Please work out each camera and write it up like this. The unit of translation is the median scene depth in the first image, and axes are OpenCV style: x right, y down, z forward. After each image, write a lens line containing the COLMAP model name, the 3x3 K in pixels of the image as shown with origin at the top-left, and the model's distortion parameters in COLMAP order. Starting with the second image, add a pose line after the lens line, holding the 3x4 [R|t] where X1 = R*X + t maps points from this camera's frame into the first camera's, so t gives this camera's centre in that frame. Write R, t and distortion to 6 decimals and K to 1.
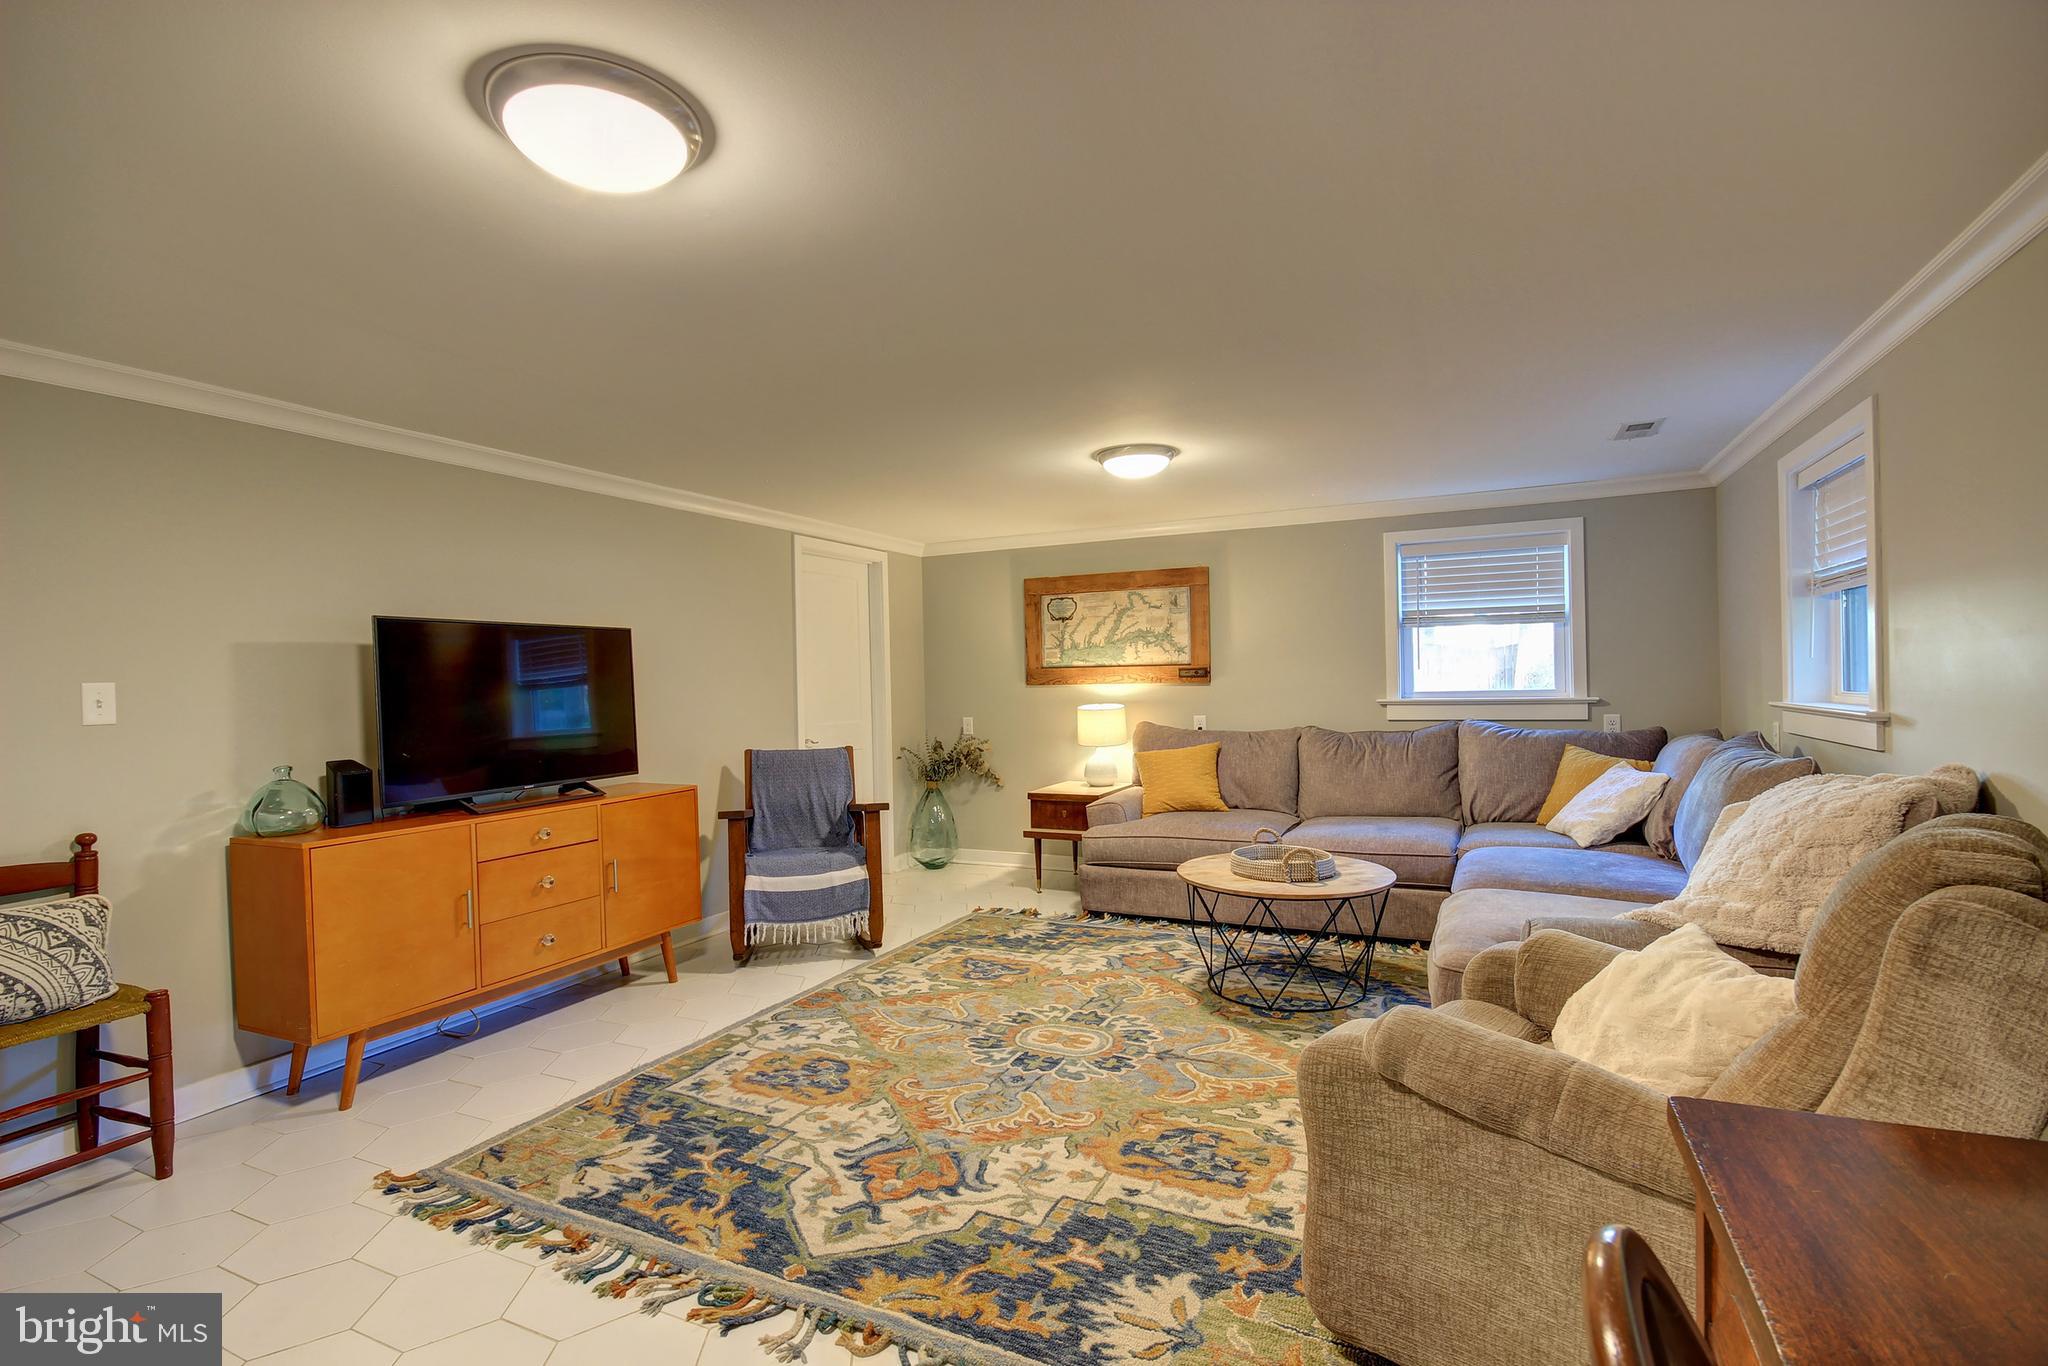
lens RADIAL K [[949.0, 0, 1027.3], [0, 949.0, 689.7], [0, 0, 1]] dist [-0.002284, -0.002285]
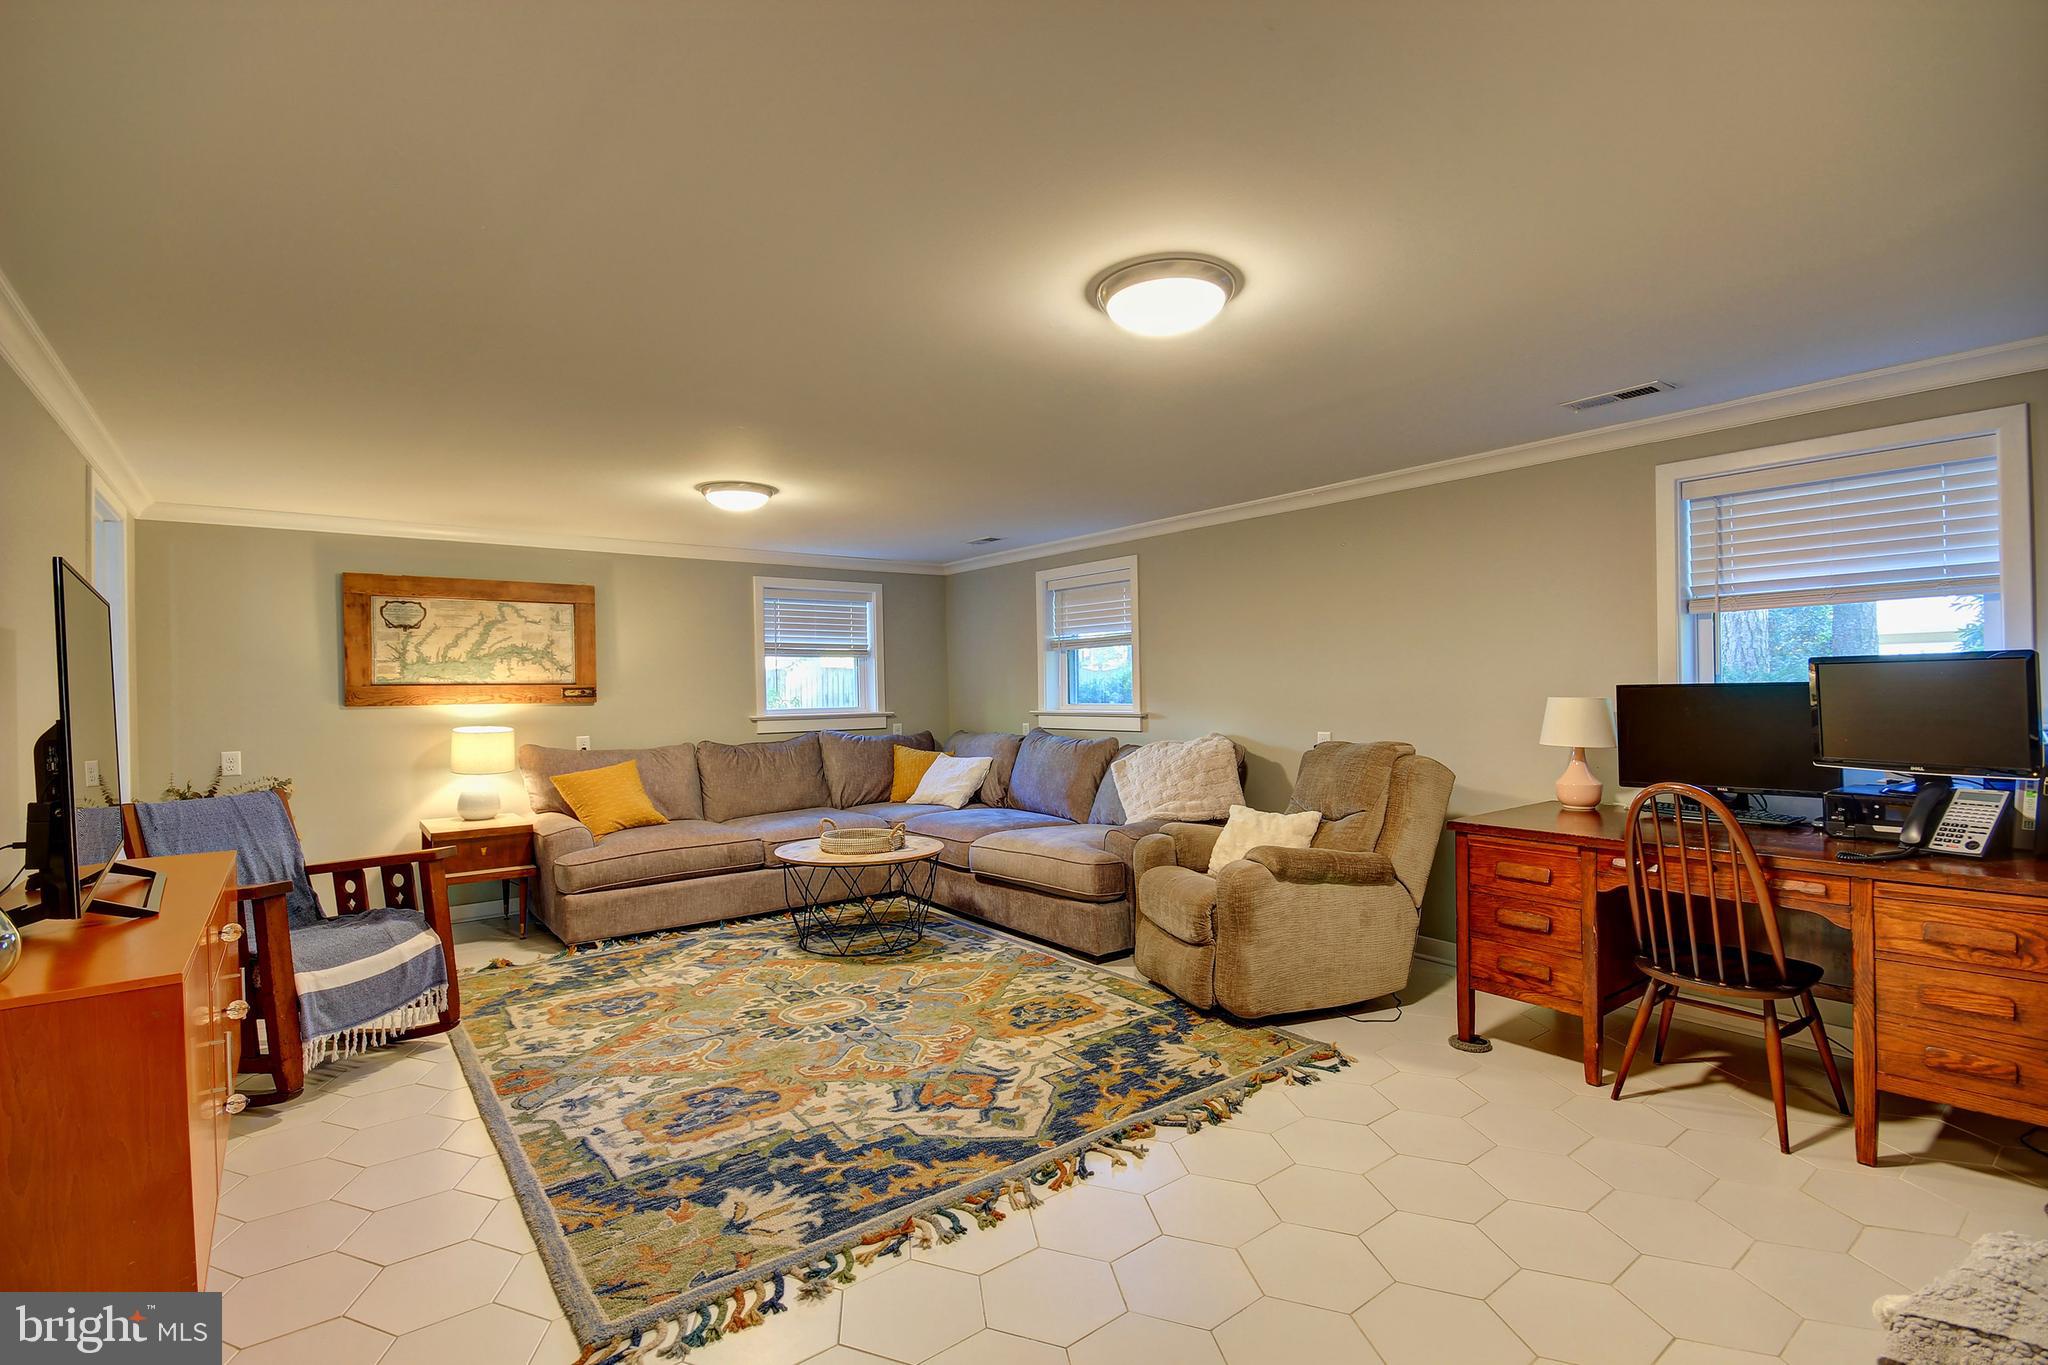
lens RADIAL K [[949.0, 0, 1031.4], [0, 949.0, 689.1], [0, 0, 1]] dist [-0.002284, -0.002285]
pose [[0.448654, 0.013100, 0.893609, -0.888722], [0.015305, 0.999633, -0.022338, 0.013875], [-0.893574, 0.023699, 0.448289, 0.265776]]
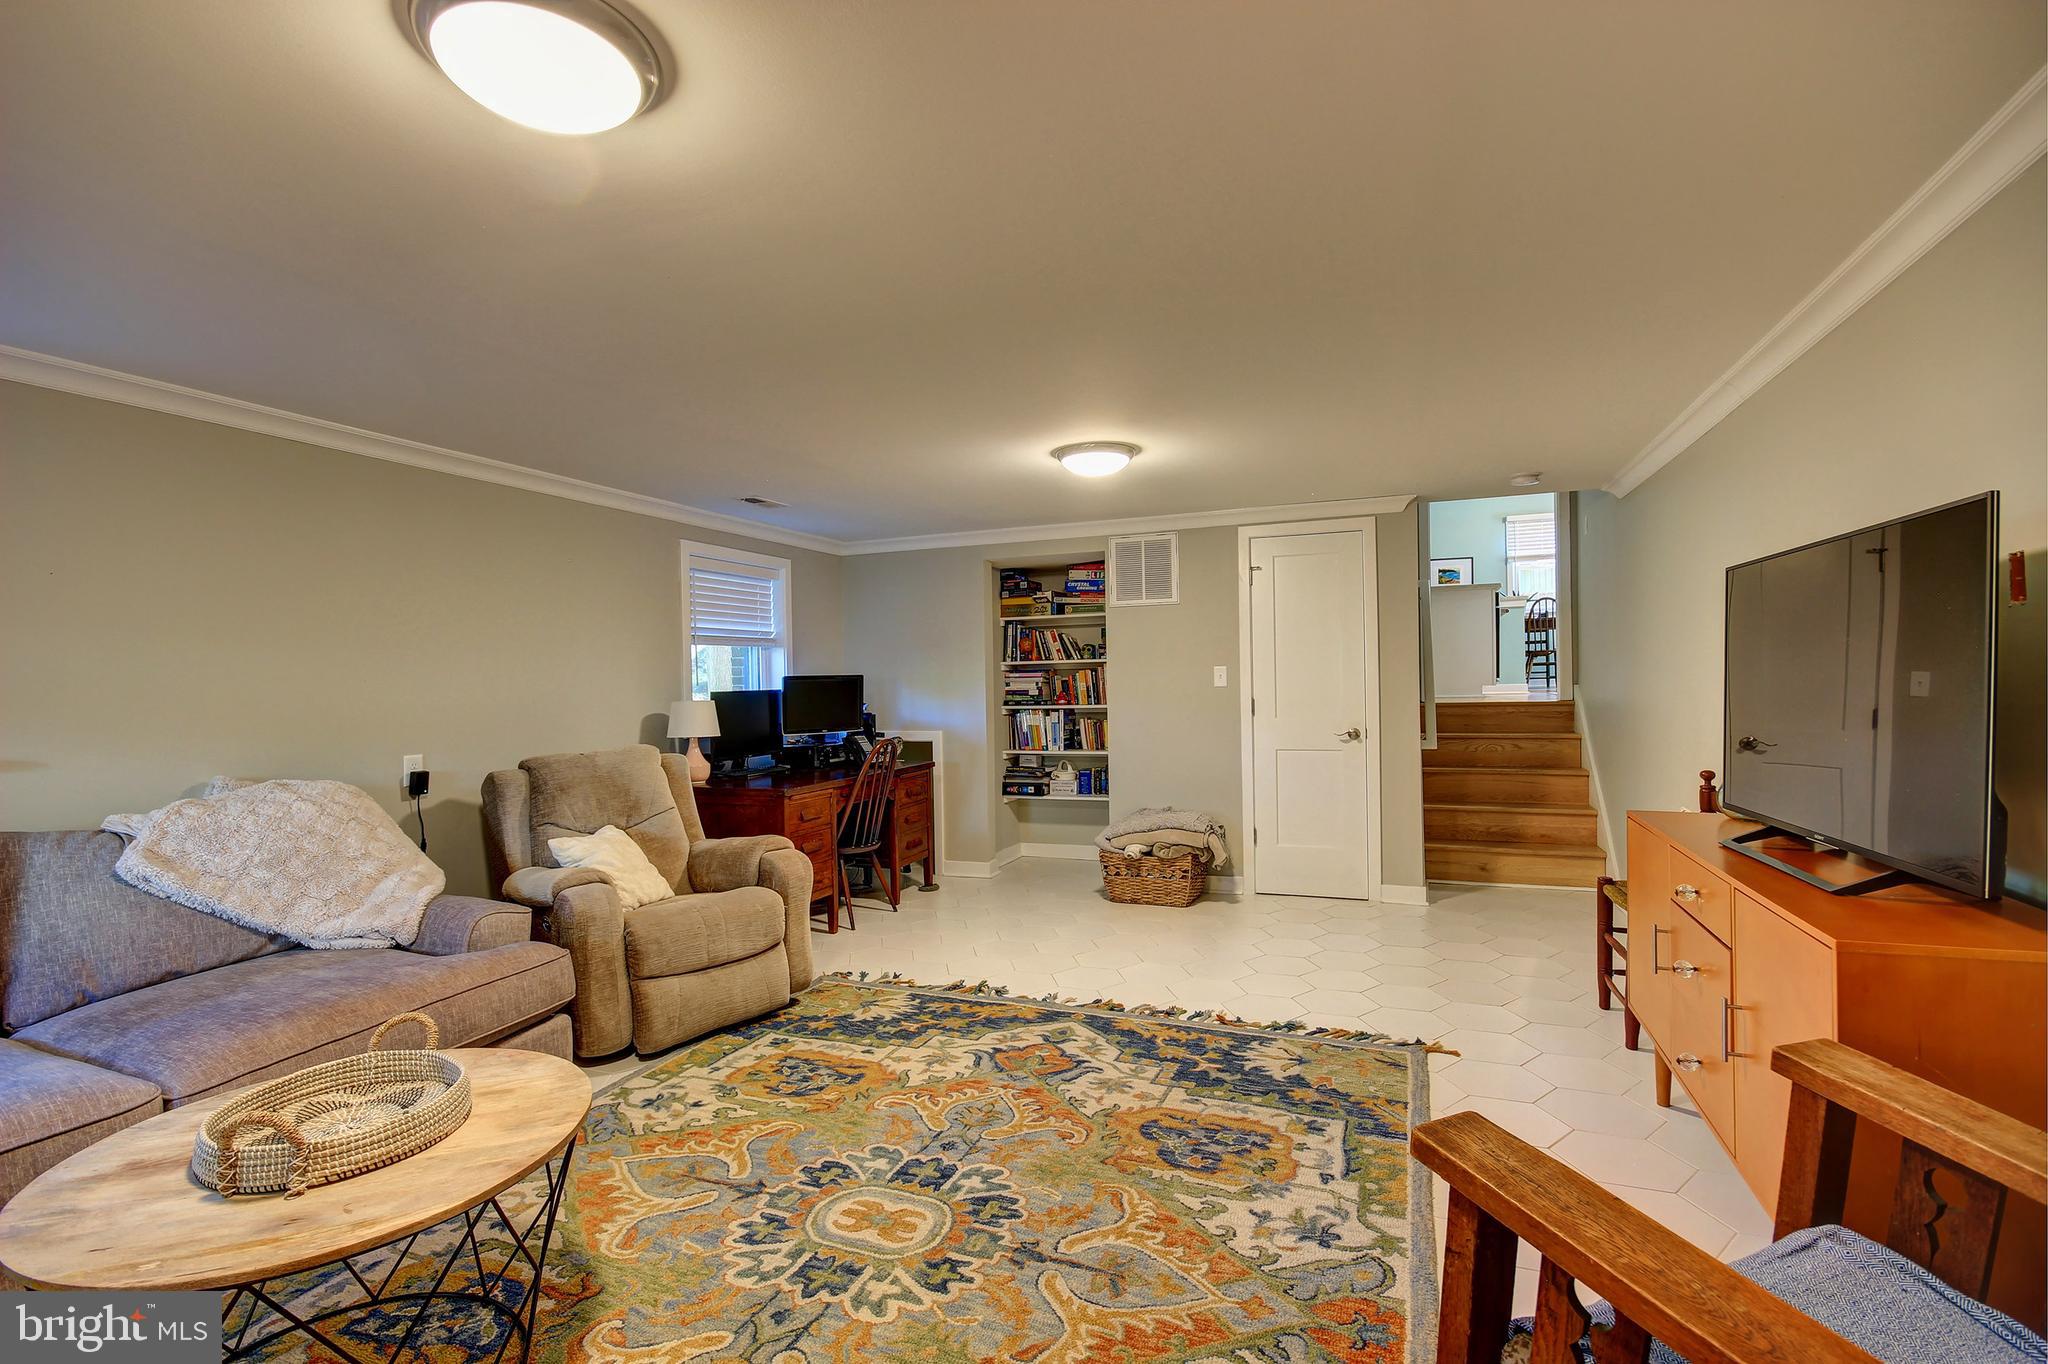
lens RADIAL K [[949.0, 0, 1032.1], [0, 949.0, 690.5], [0, 0, 1]] dist [-0.002284, -0.002285]
pose [[-0.996466, 0.042595, -0.072397, -0.037528], [0.041247, 0.998949, 0.020007, -0.014545], [0.073173, 0.016950, -0.997175, 1.706977]]
